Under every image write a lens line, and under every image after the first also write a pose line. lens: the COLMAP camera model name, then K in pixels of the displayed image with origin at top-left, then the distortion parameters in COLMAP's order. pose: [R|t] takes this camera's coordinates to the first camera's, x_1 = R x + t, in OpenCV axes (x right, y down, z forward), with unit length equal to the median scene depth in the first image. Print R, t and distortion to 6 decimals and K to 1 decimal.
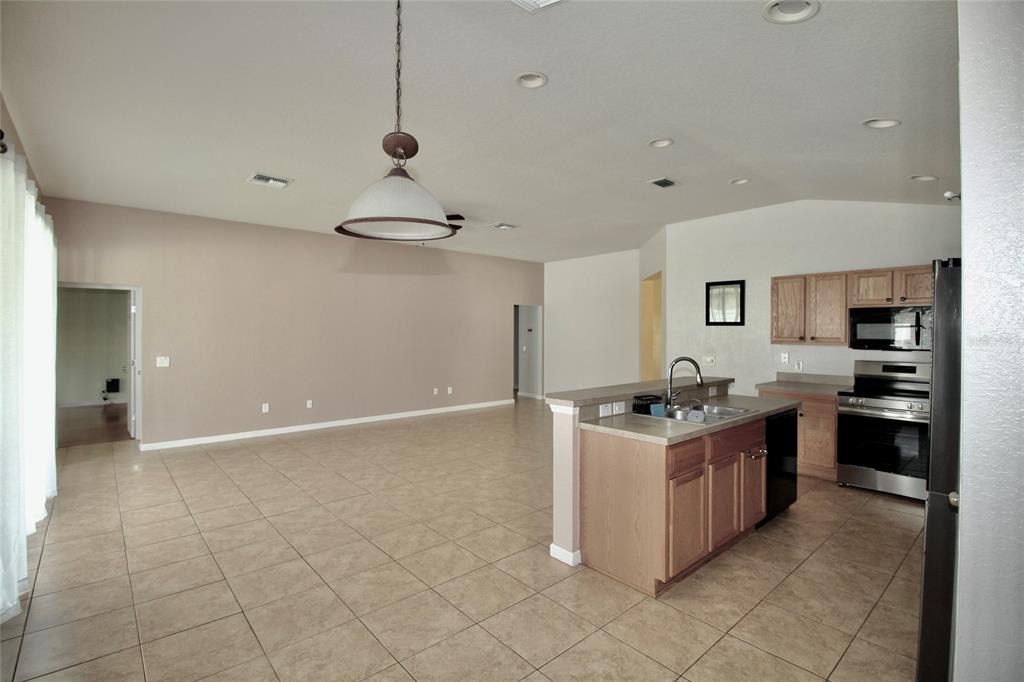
lens RADIAL K [[474.7, 0, 512.7], [0, 474.7, 333.5], [0, 0, 1]] dist [0.001166, -0.013630]
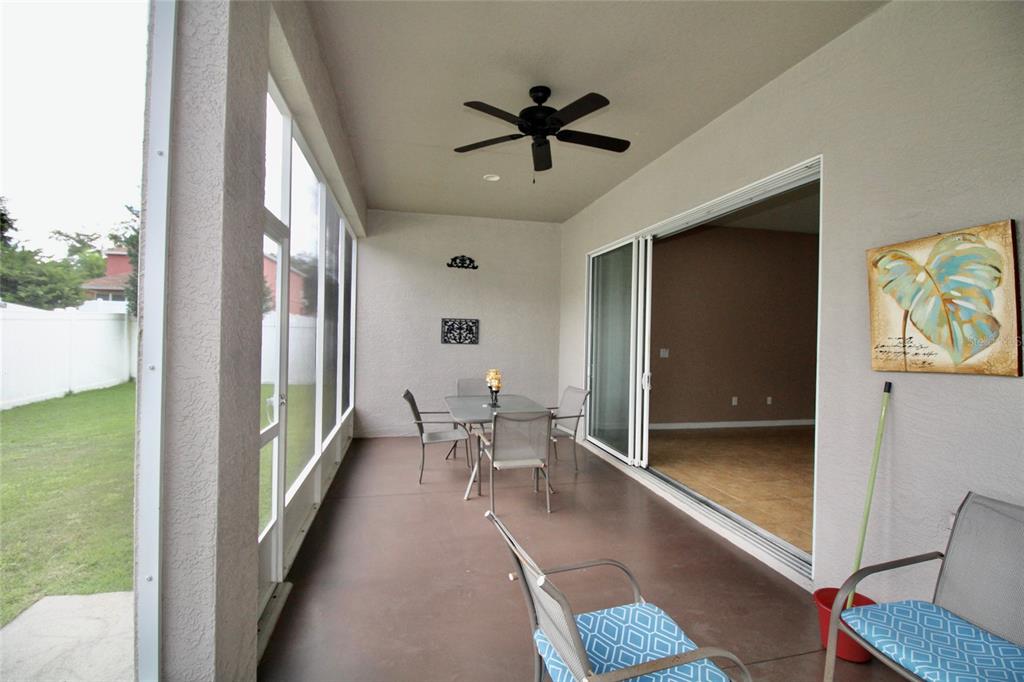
lens RADIAL K [[474.7, 0, 512.7], [0, 474.7, 333.5], [0, 0, 1]] dist [0.001166, -0.013630]
pose [[0.879092, 0.015584, -0.476396, -0.636972], [-0.019875, 0.999795, -0.003968, 0.029791], [0.476237, 0.012957, 0.879222, -0.227040]]
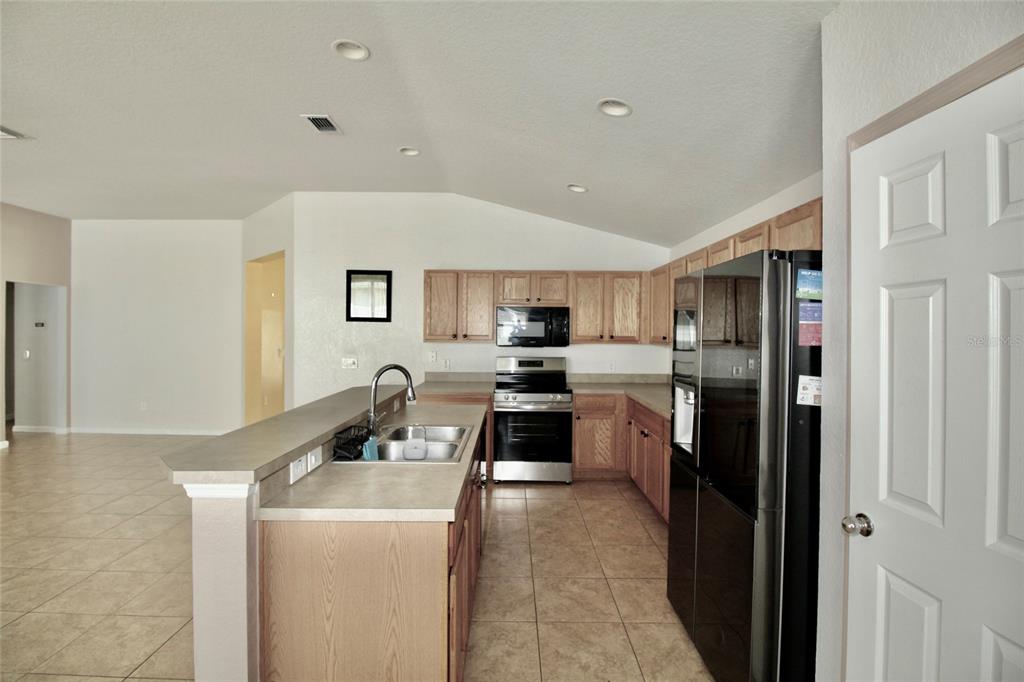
lens RADIAL K [[474.7, 0, 512.7], [0, 474.7, 333.5], [0, 0, 1]] dist [0.001166, -0.013630]
pose [[0.659173, -0.002104, 0.751989, -0.037065], [-0.002837, 0.999982, 0.005285, -0.000543], [-0.751986, -0.005617, 0.659155, 0.294926]]
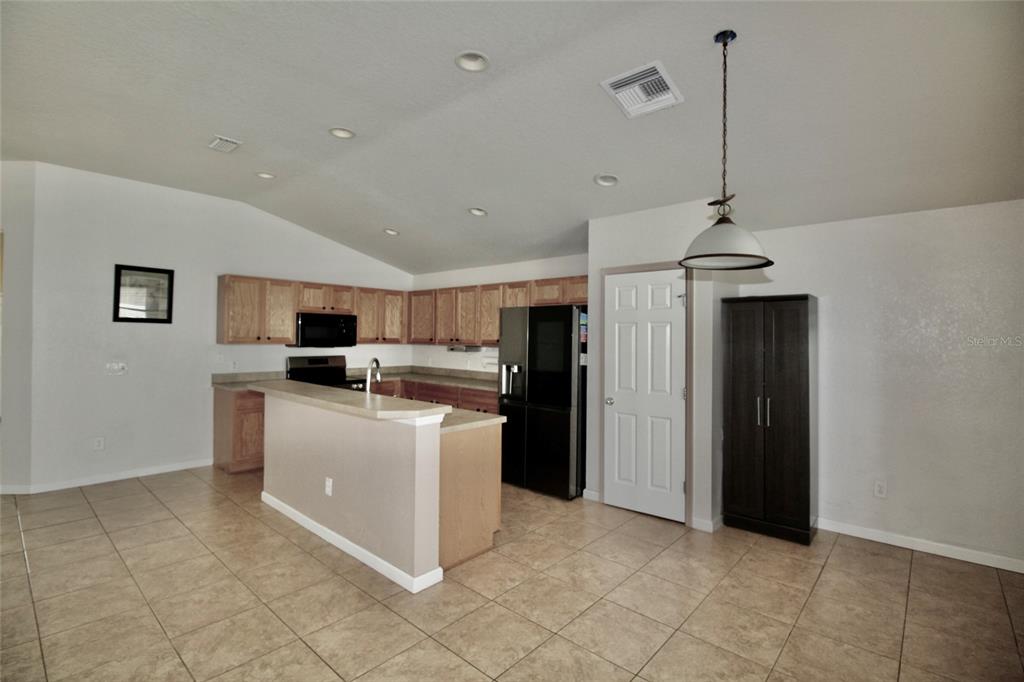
lens RADIAL K [[474.7, 0, 512.7], [0, 474.7, 333.5], [0, 0, 1]] dist [0.001166, -0.013630]
pose [[-0.121203, 0.001954, 0.992626, -0.520247], [-0.010020, 0.999945, -0.003192, -0.002779], [-0.992577, -0.010333, -0.121176, 0.606355]]
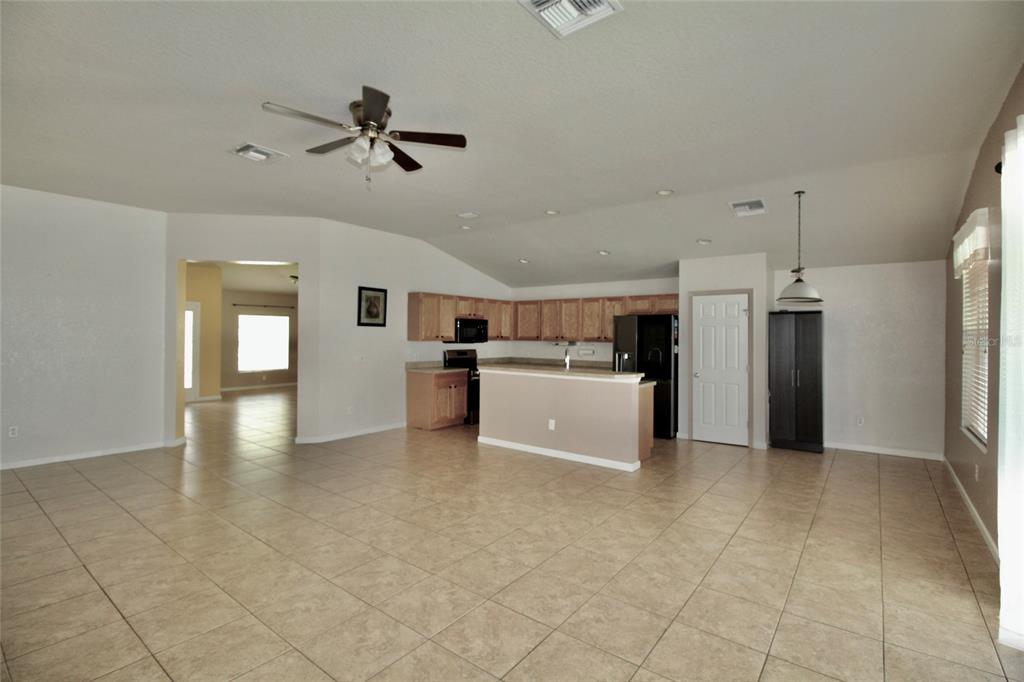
lens RADIAL K [[474.7, 0, 512.7], [0, 474.7, 333.5], [0, 0, 1]] dist [0.001166, -0.013630]
pose [[-0.195041, -0.003055, 0.980790, -0.932366], [-0.005913, 0.999981, 0.001939, -0.004462], [-0.980777, -0.005421, -0.195055, 1.120099]]
